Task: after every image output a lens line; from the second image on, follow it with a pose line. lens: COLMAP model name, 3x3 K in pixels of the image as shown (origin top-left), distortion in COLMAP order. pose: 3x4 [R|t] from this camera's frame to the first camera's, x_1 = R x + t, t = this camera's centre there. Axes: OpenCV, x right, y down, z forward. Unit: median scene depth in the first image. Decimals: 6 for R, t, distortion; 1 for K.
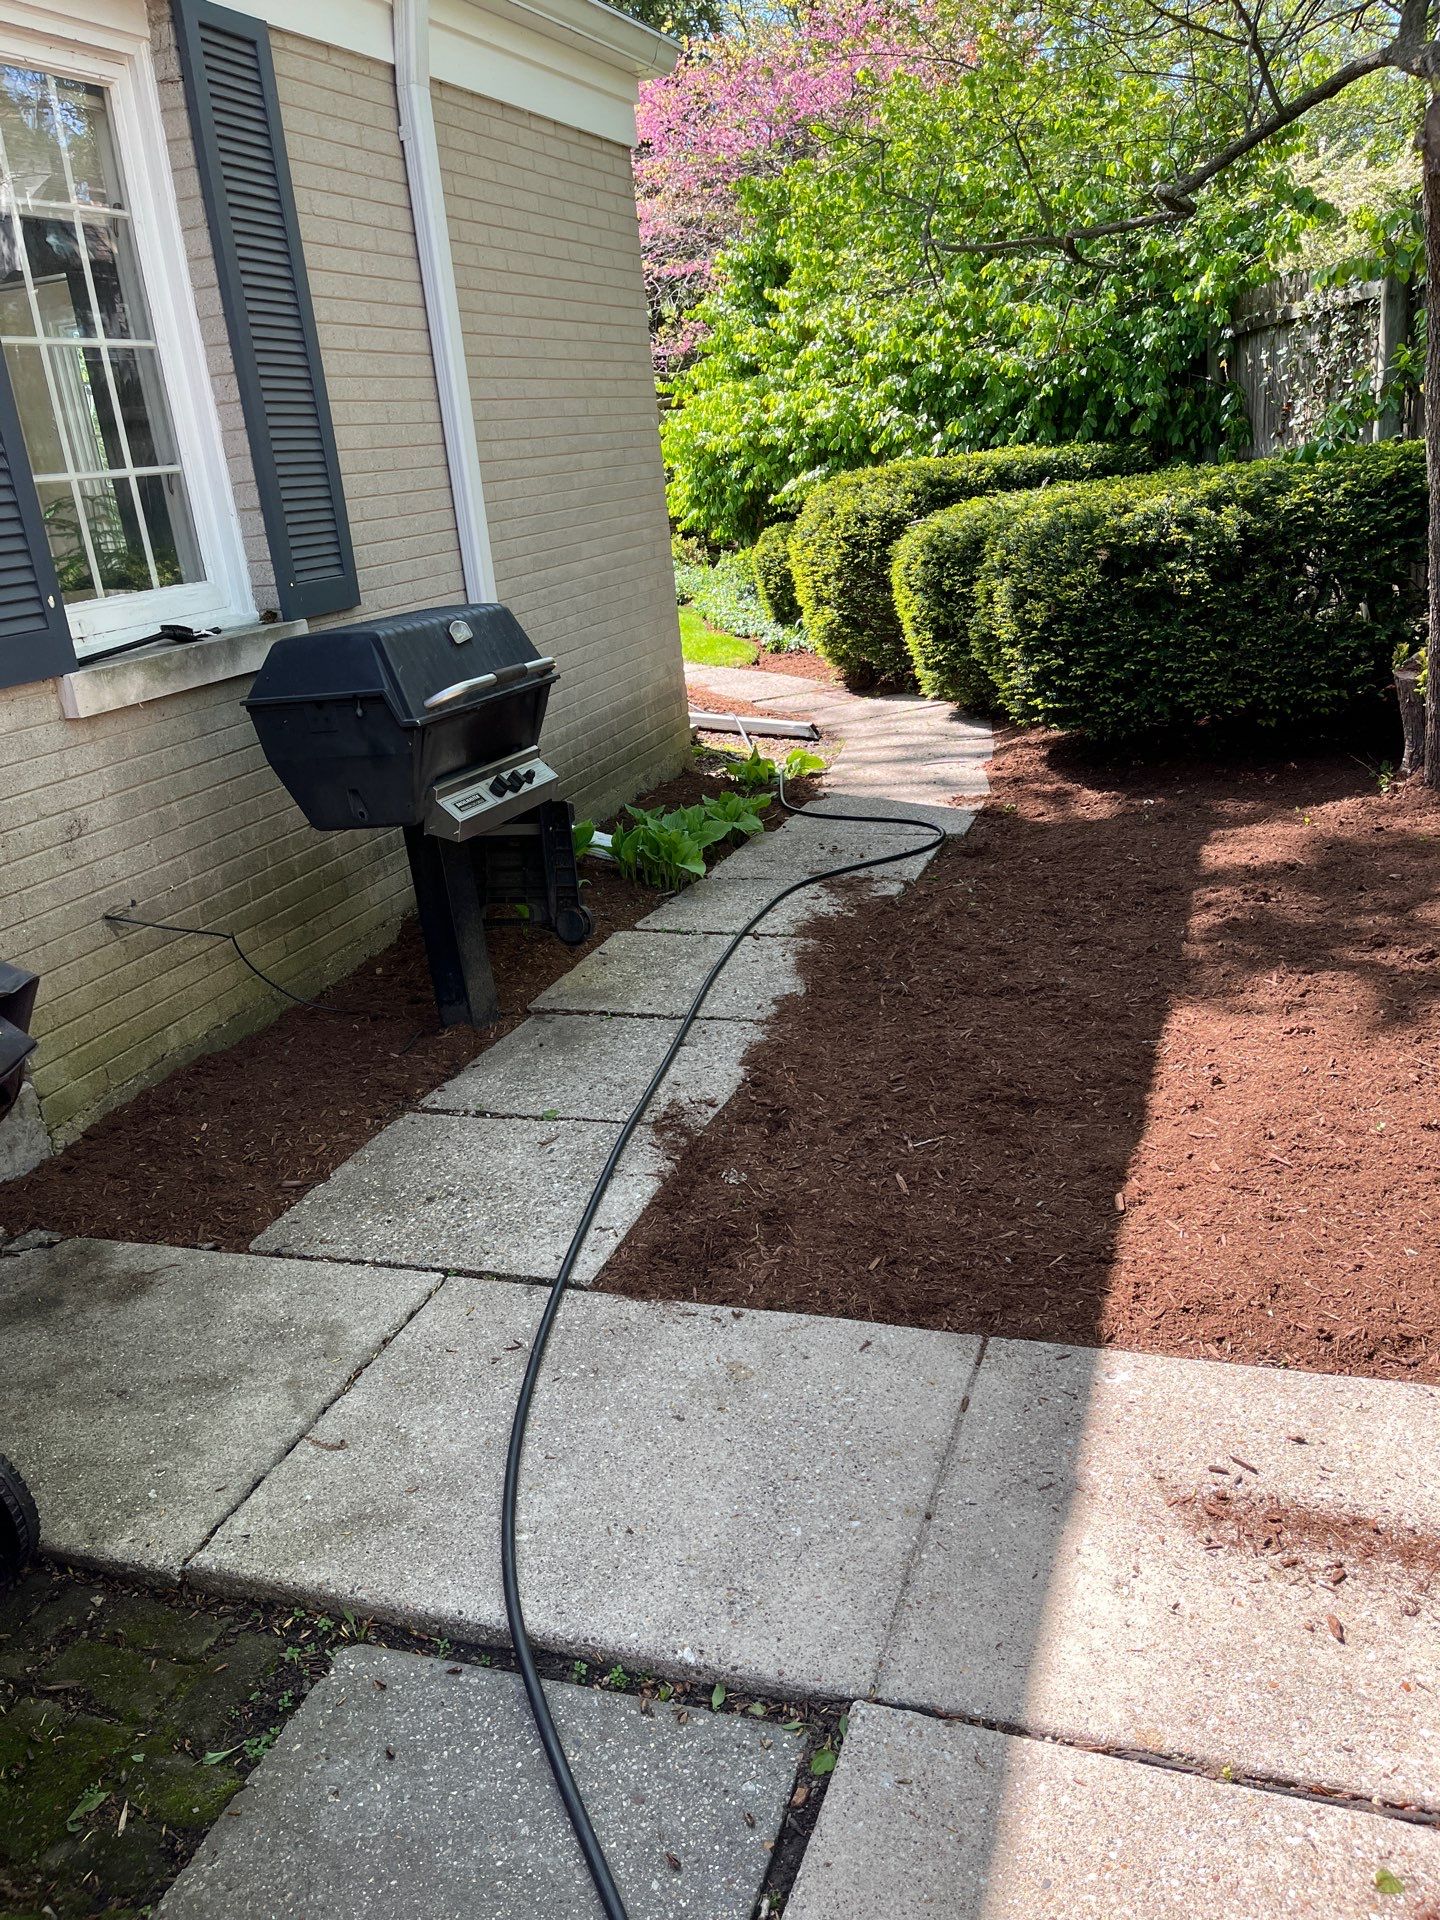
lens RADIAL K [[1410.1, 0, 728.6], [0, 1410.1, 955.9], [0, 0, 1]] dist [0.081779, -0.132639]
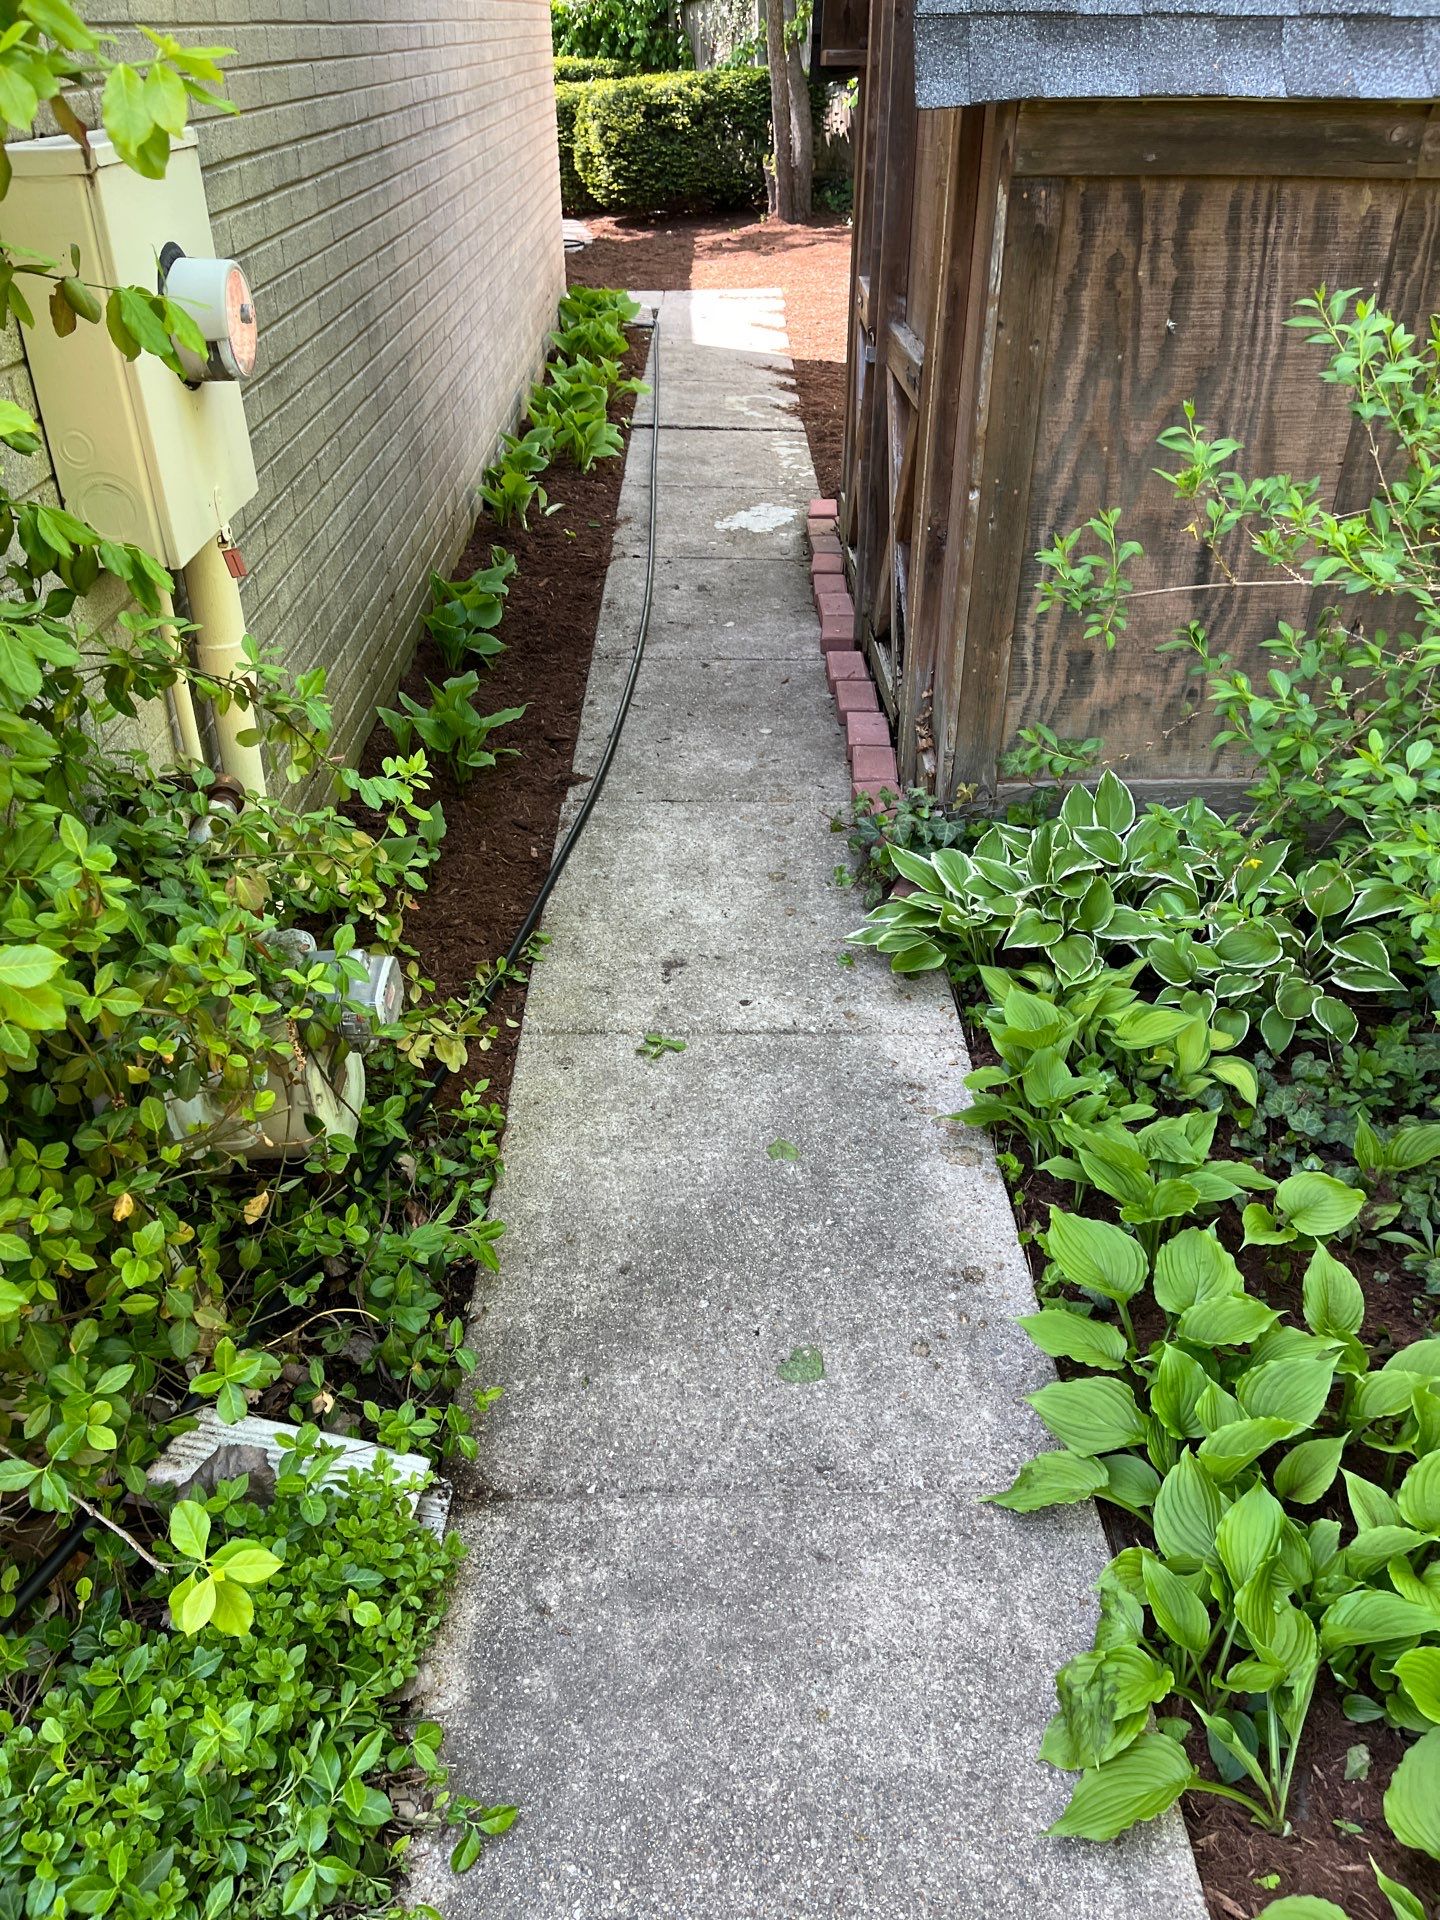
lens RADIAL K [[1410.1, 0, 728.6], [0, 1410.1, 955.9], [0, 0, 1]] dist [0.081779, -0.132639]
pose [[0.929343, -0.126810, 0.346757, -0.513536], [0.052633, 0.975079, 0.215526, 0.496342], [-0.365447, -0.182047, 0.912857, -1.227547]]
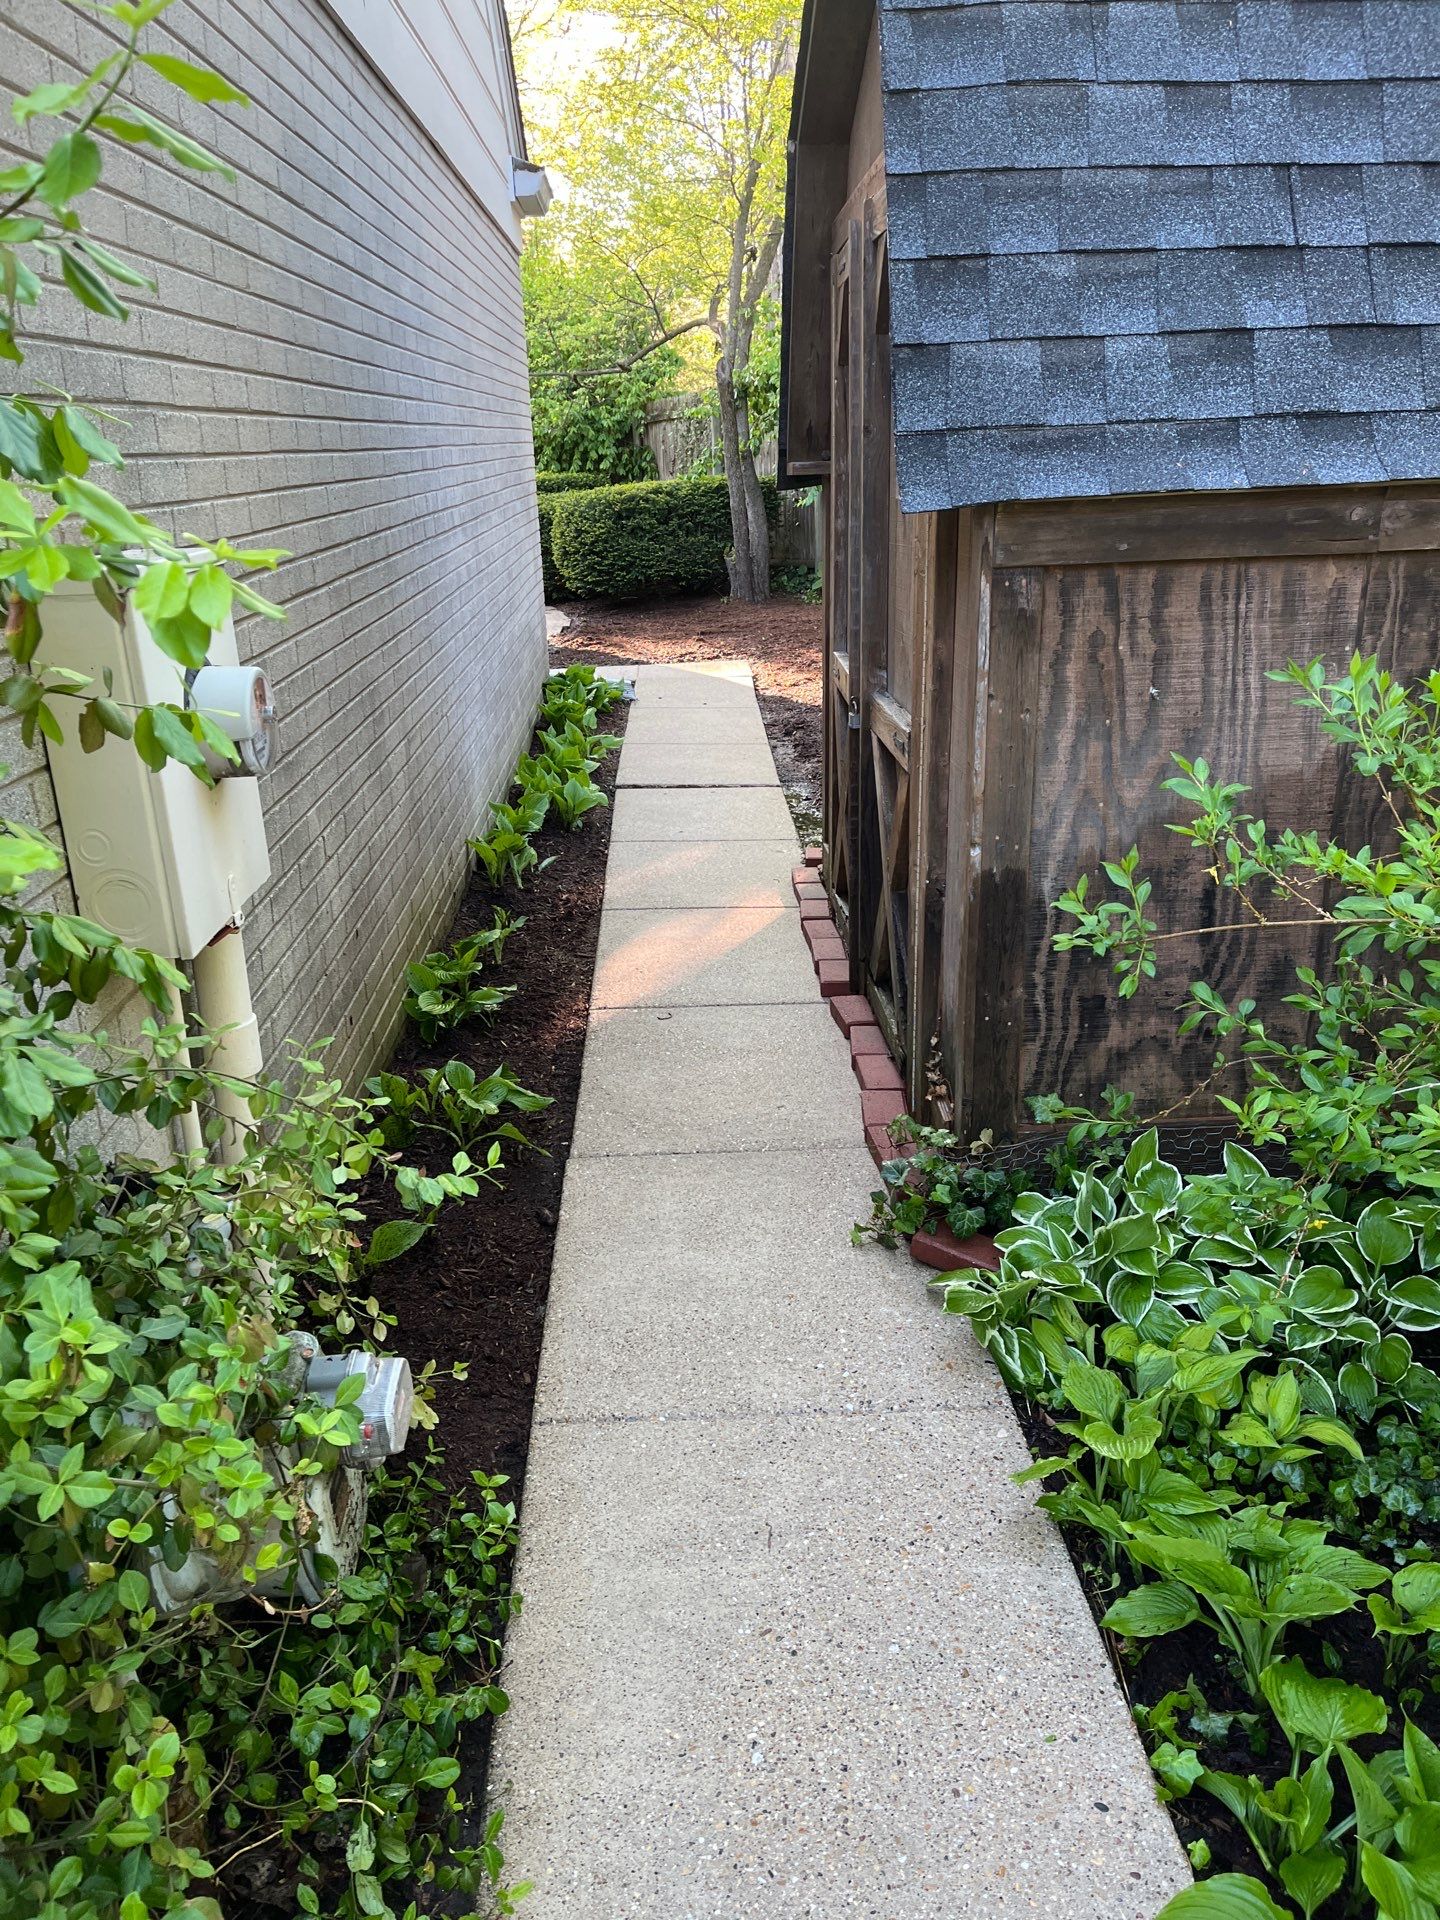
lens RADIAL K [[1399.0, 0, 720.0], [0, 1399.0, 960.0], [0, 0, 1]] dist [-0.001098, -0.002169]
pose [[0.921137, -0.080178, 0.380892, -0.516796], [0.088352, 0.996081, -0.003991, 0.482423], [-0.379079, 0.037329, 0.924611, -1.196669]]
